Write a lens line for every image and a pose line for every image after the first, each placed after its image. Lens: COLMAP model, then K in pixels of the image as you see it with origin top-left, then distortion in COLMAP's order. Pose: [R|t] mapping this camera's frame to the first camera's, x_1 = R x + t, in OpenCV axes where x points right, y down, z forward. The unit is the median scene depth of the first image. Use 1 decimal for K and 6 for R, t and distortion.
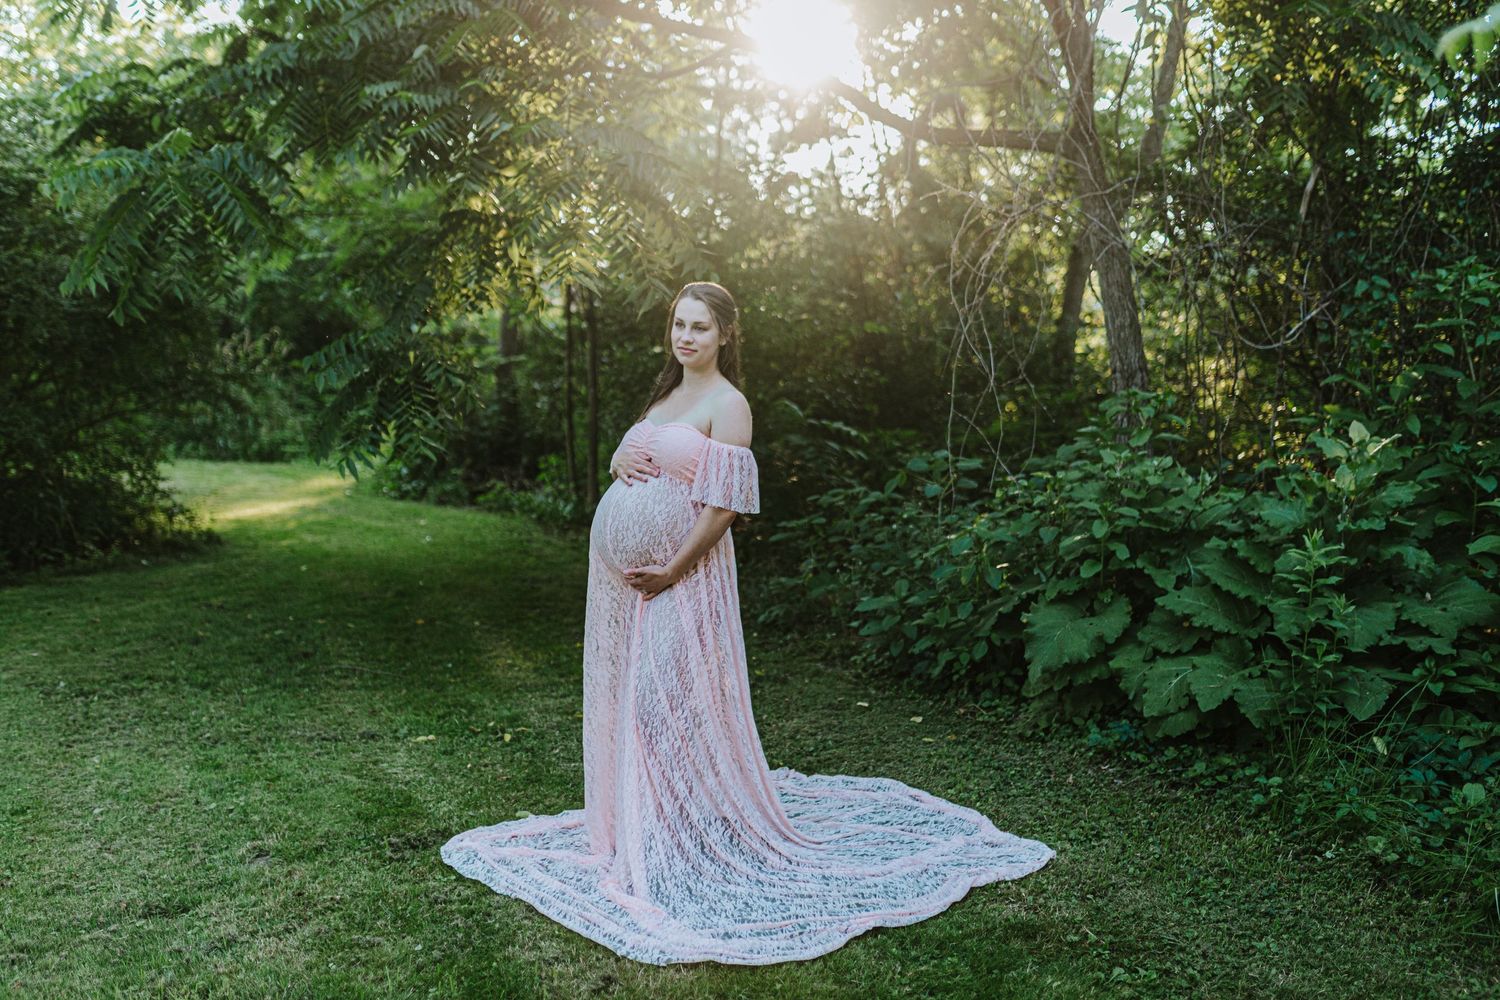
lens RADIAL K [[1490.6, 0, 789.2], [0, 1490.6, 497.0], [0, 0, 1]] dist [-0.010946, 0.000199]
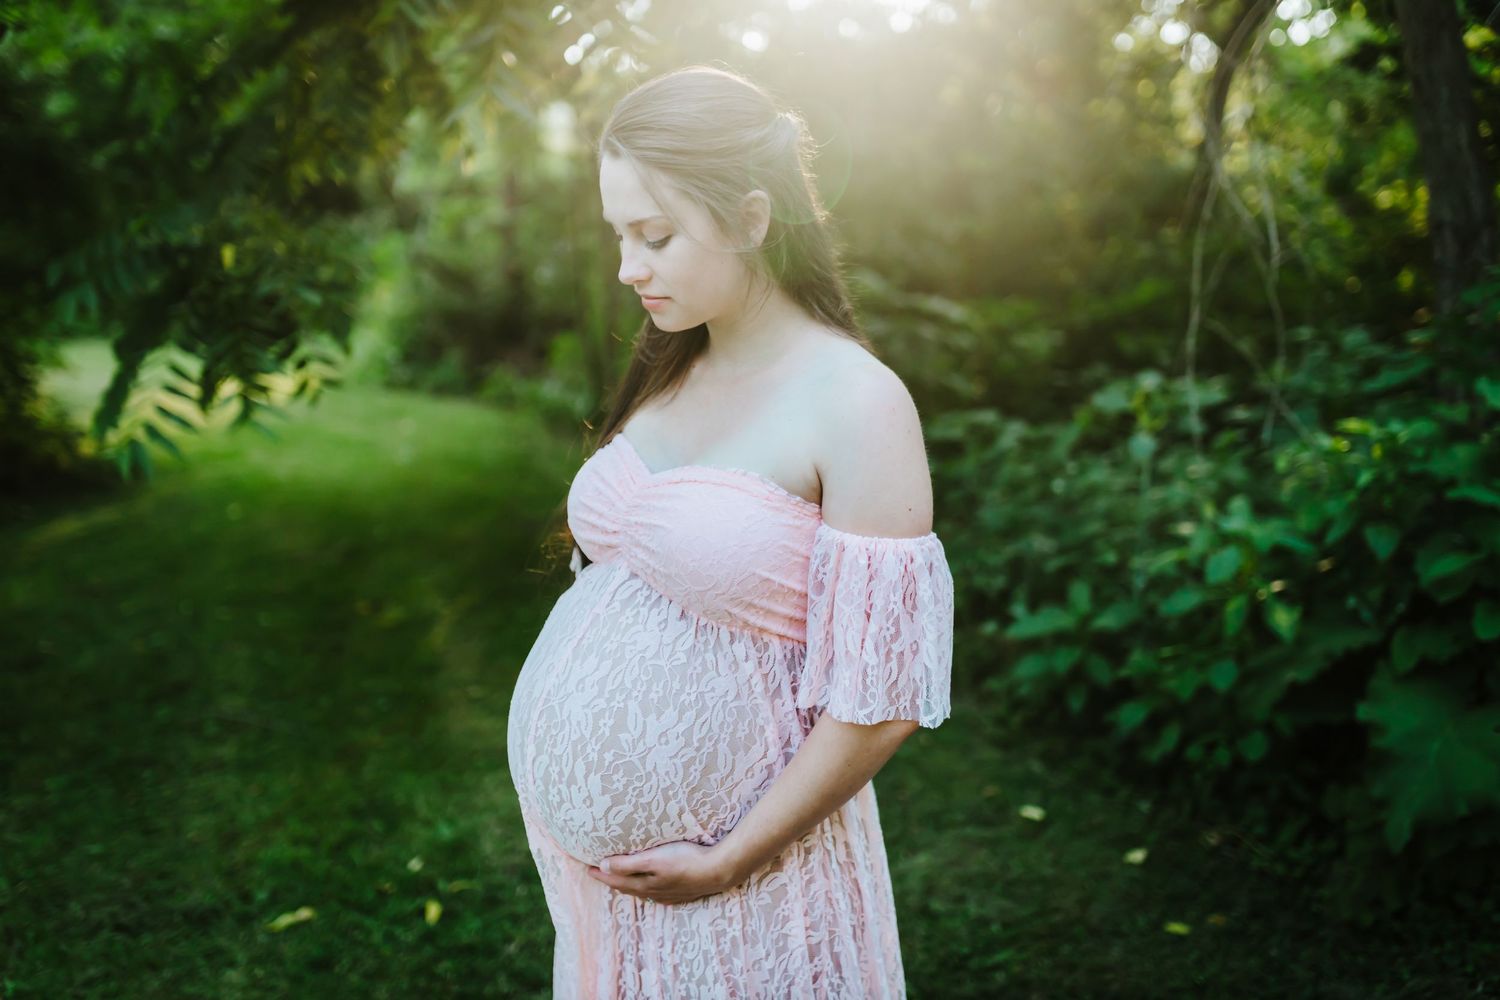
lens RADIAL K [[1503.2, 0, 750.0], [0, 1503.2, 500.0], [0, 0, 1]] dist [0.010398, 0.019392]
pose [[0.997922, -0.027854, -0.058102, -0.025127], [0.033932, 0.993746, 0.106388, -0.054416], [0.054775, -0.108139, 0.992626, 0.417621]]
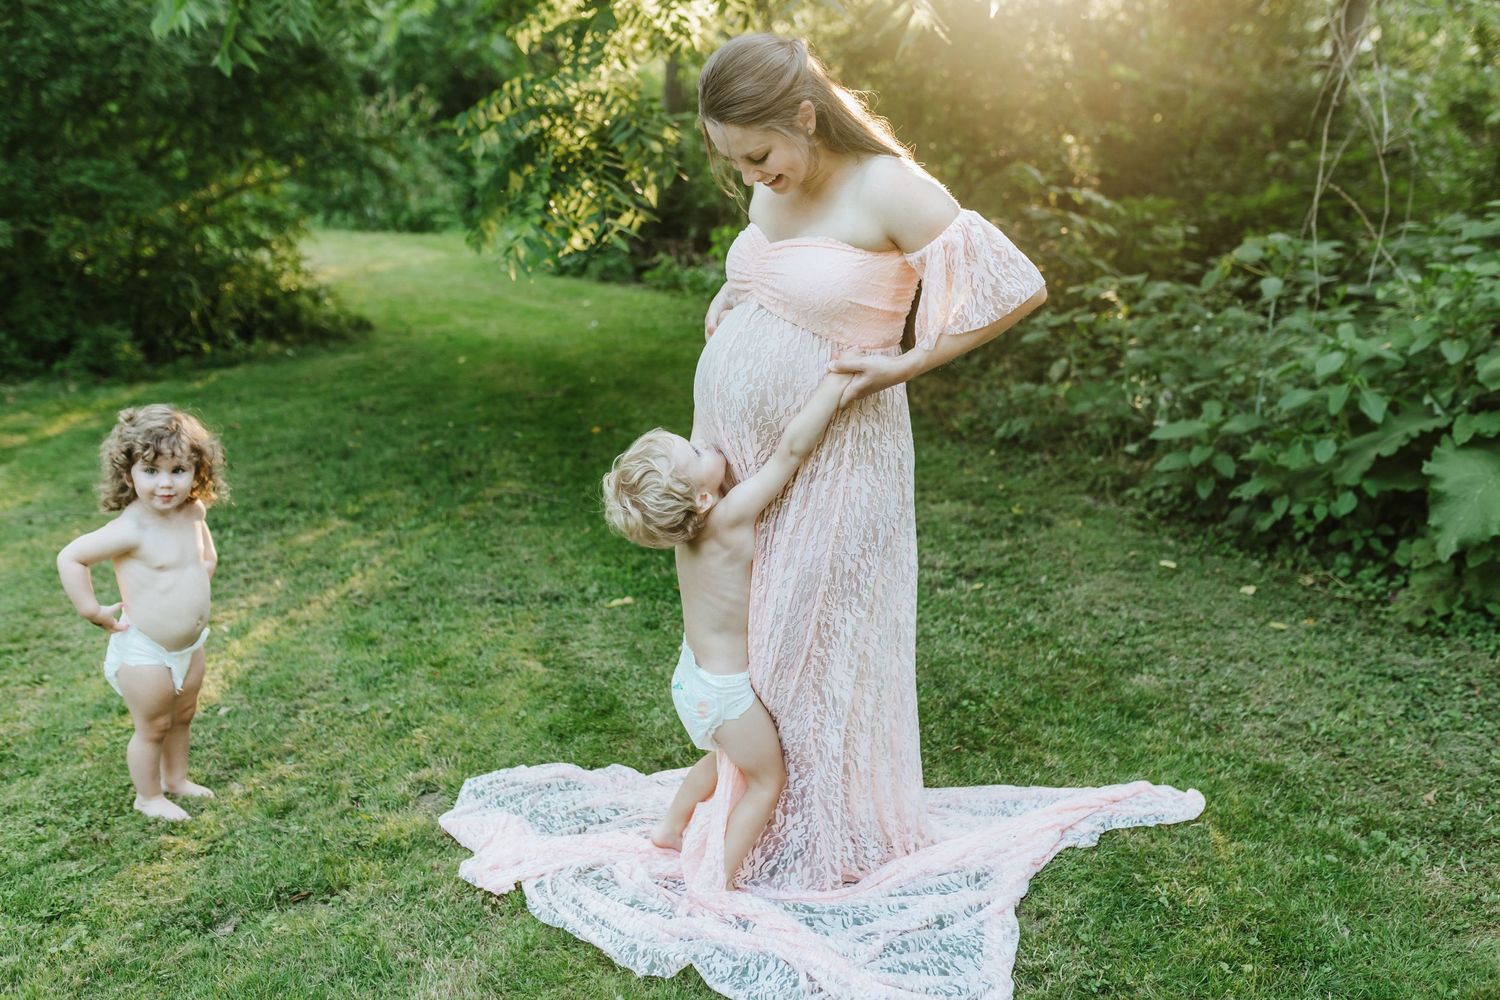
lens RADIAL K [[1503.2, 0, 750.0], [0, 1503.2, 500.0], [0, 0, 1]] dist [0.010398, 0.019392]
pose [[0.992410, 0.018155, -0.121629, -0.073615], [0.001146, 0.987634, 0.156772, -0.017926], [0.122971, -0.155721, 0.980117, 0.211518]]
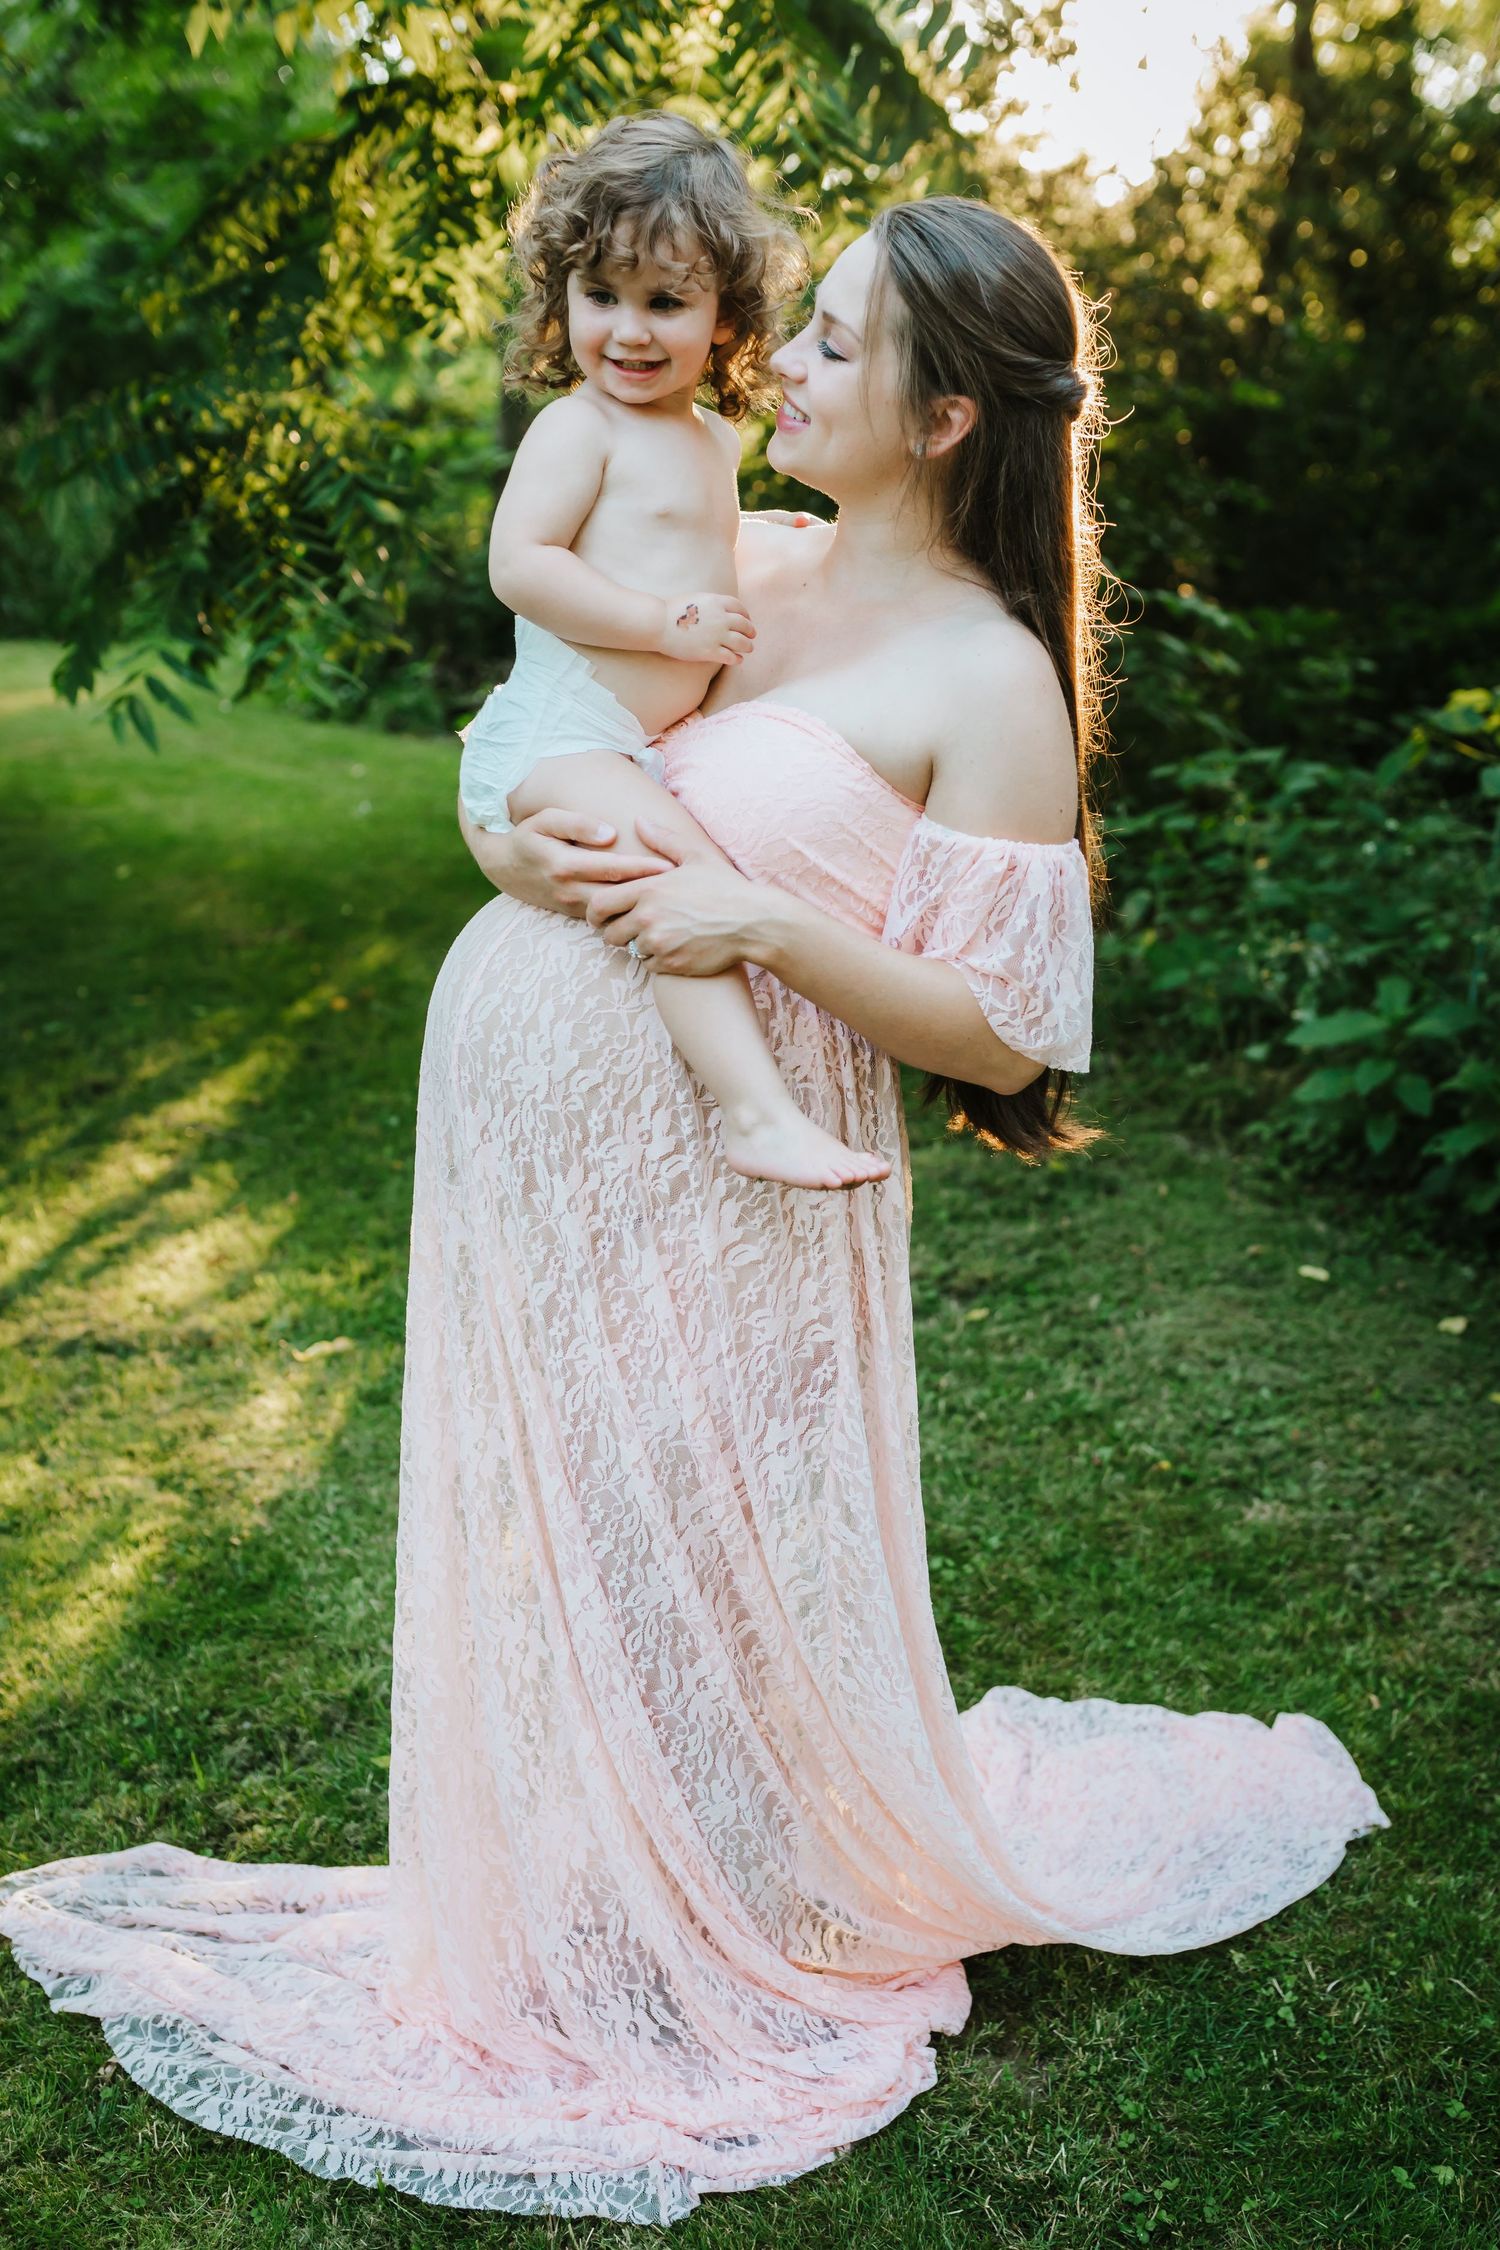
lens RADIAL K [[2403.2, 0, 809.6], [0, 2403.2, 1125.4], [0, 0, 1]] dist [0.011547, 0.004088]
pose [[0.997687, 0.023001, -0.063973, -0.055543], [-0.011293, 0.984023, 0.177686, -0.028619], [0.067038, -0.176552, 0.982006, 0.307410]]
